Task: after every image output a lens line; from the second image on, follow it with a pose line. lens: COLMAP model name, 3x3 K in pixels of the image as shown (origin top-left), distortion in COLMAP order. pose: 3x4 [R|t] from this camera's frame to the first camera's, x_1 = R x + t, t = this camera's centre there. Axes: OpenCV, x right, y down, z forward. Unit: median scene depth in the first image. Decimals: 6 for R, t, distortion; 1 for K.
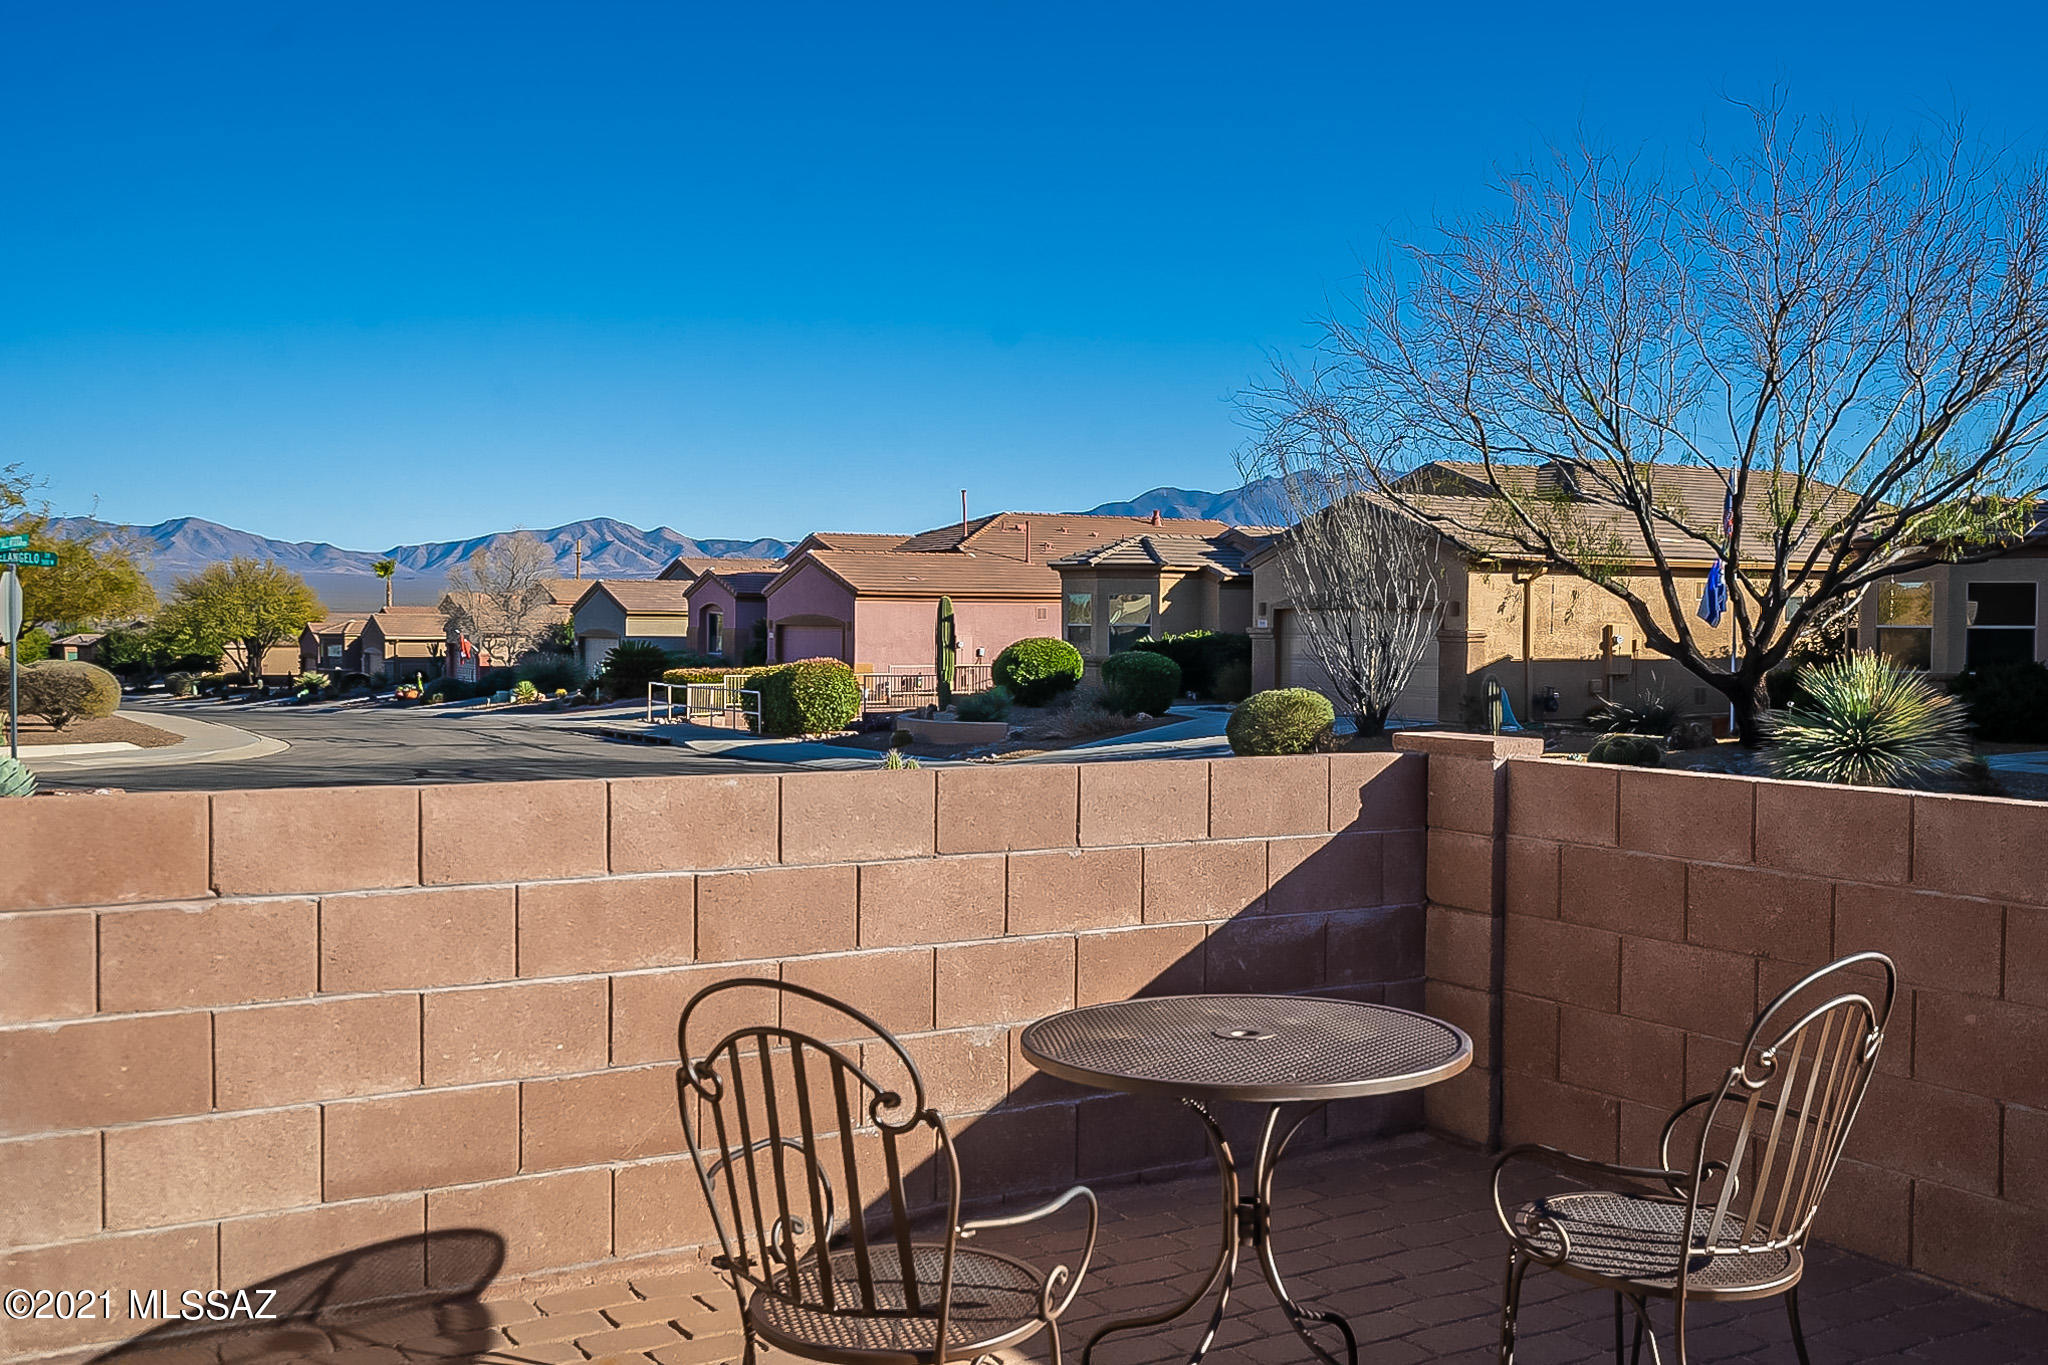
lens RADIAL K [[1937.4, 0, 1024.0], [0, 1937.4, 682.5], [0, 0, 1]] dist [0.007692, -0.007593]
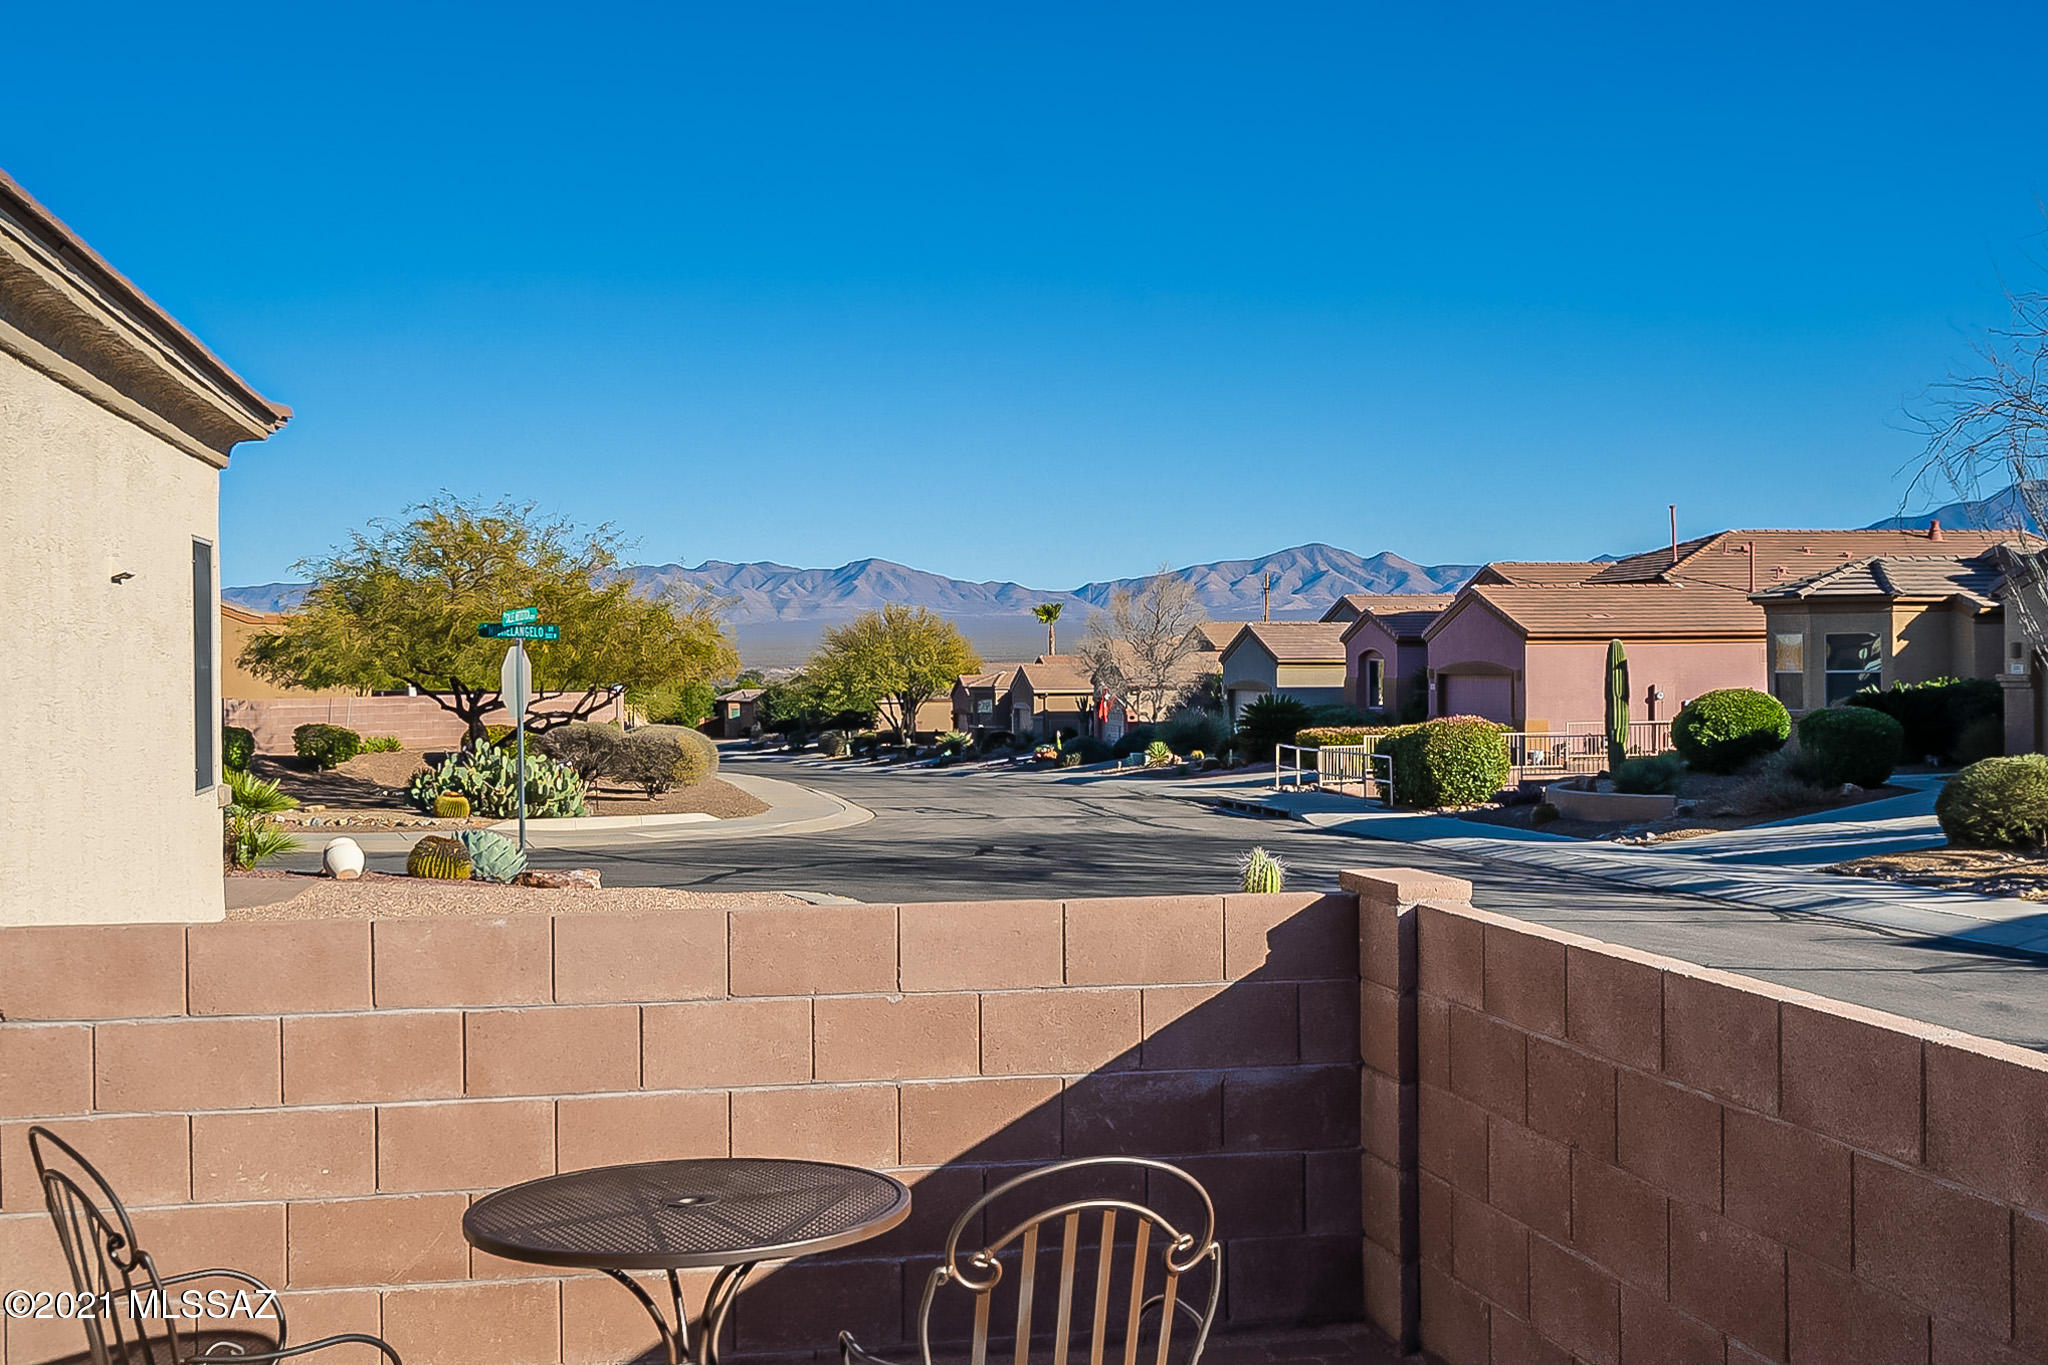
lens RADIAL K [[2302.1, 0, 1024.0], [0, 2302.1, 682.5], [0, 0, 1]] dist [0.013455, 0.003958]
pose [[0.941085, -0.012825, -0.337926, 0.052756], [0.005206, 0.999712, -0.023442, -0.004571], [0.338129, 0.020302, 0.940881, -0.005874]]
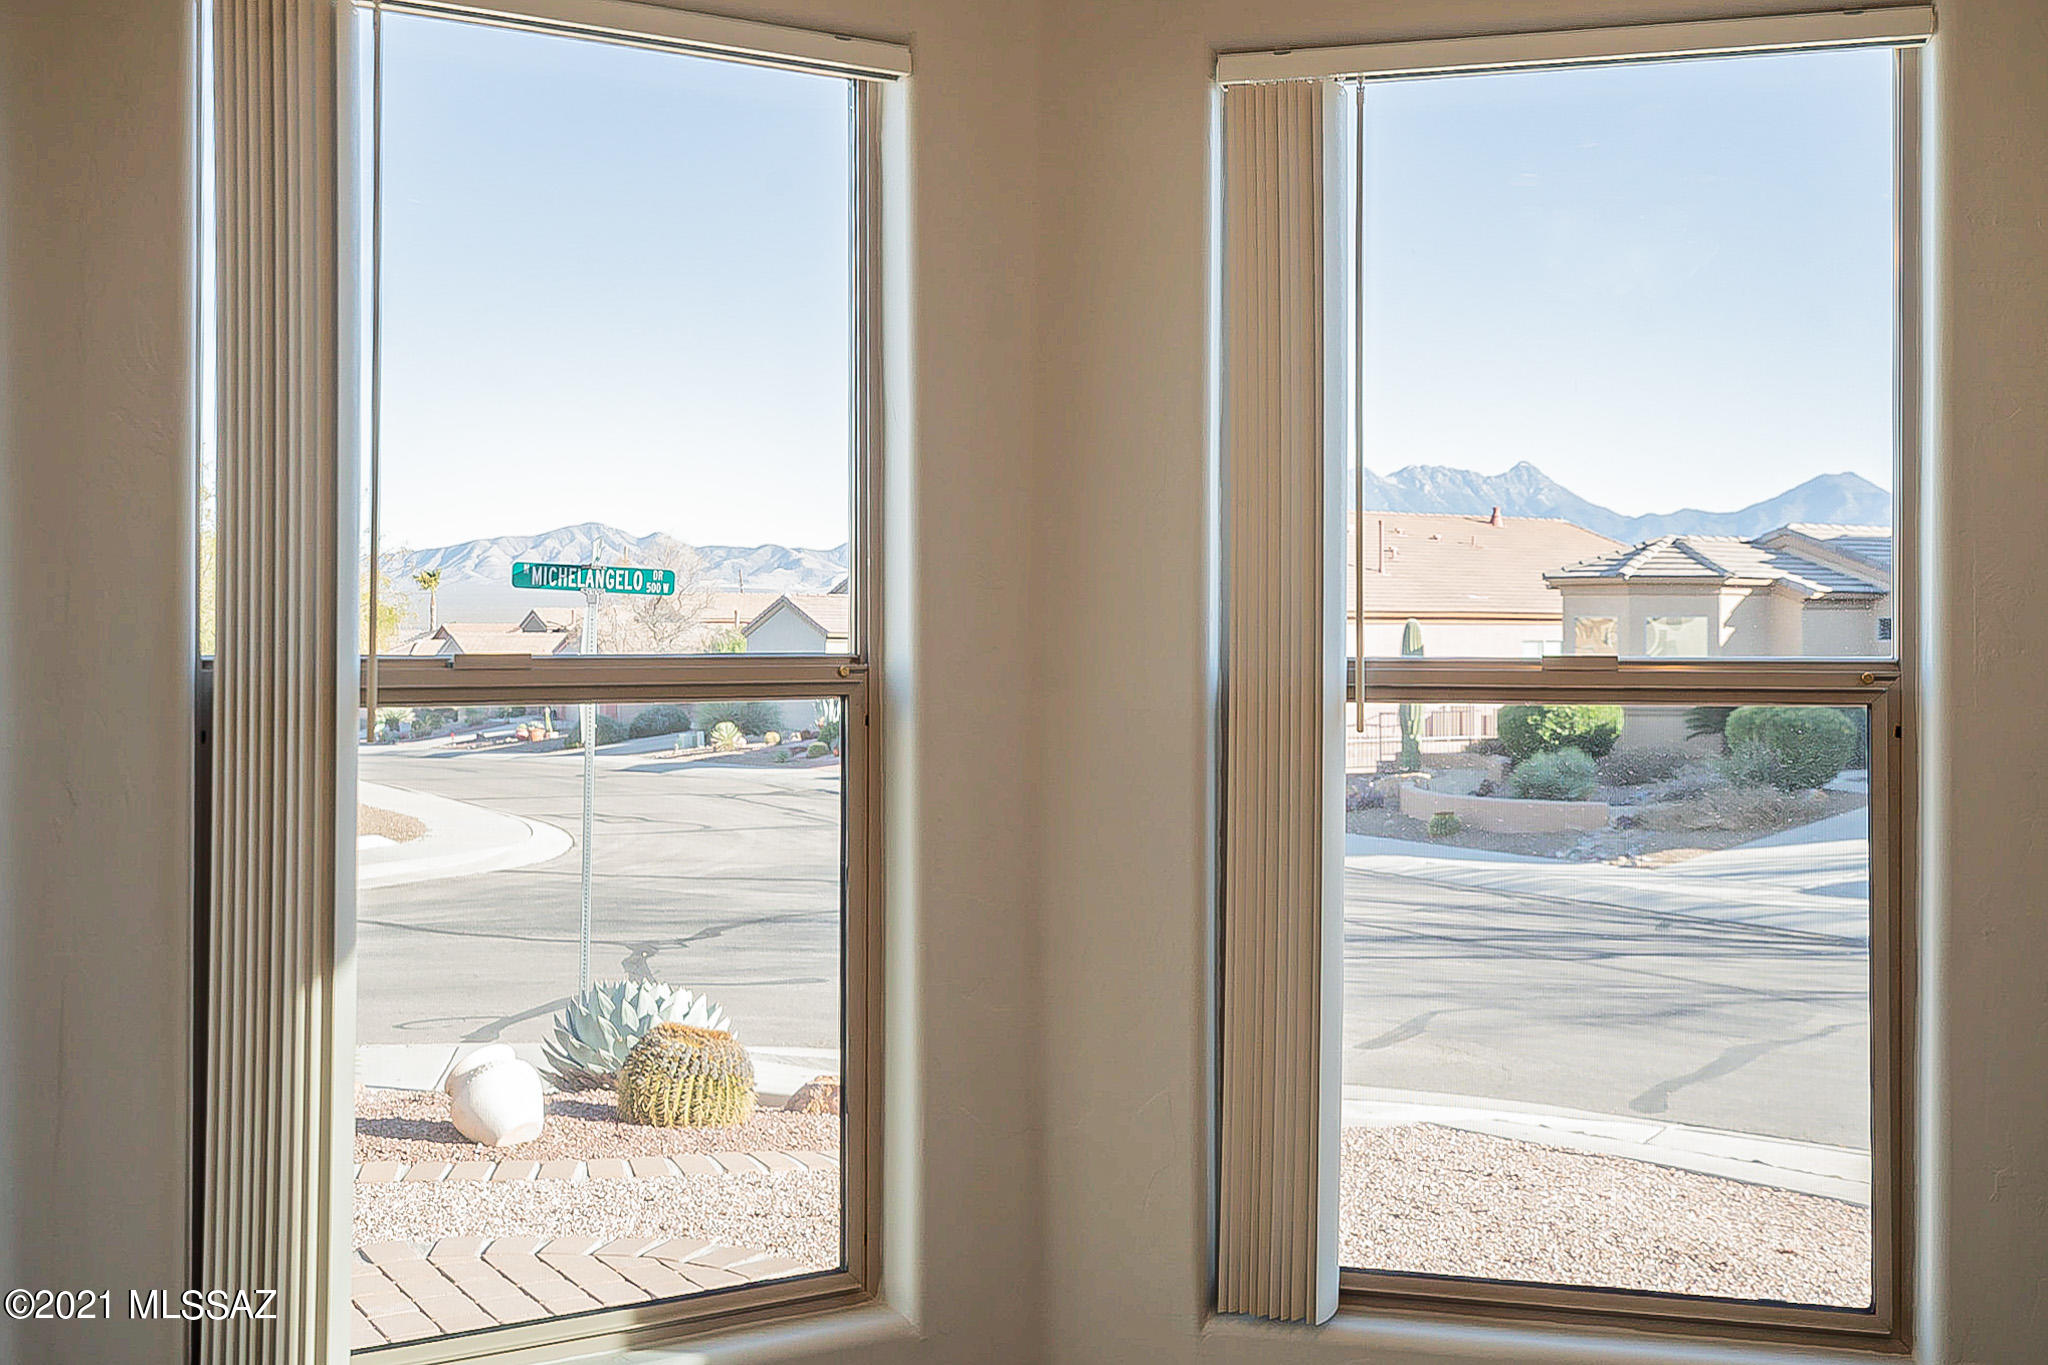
lens RADIAL K [[2089.4, 0, 1024.0], [0, 2089.4, 682.5], [0, 0, 1]] dist [-0.003788, -0.001130]
pose [[0.999997, 0.001102, 0.002329, -0.188161], [-0.001082, 0.999962, -0.008660, -0.013403], [-0.002339, 0.008657, 0.999960, 0.209631]]
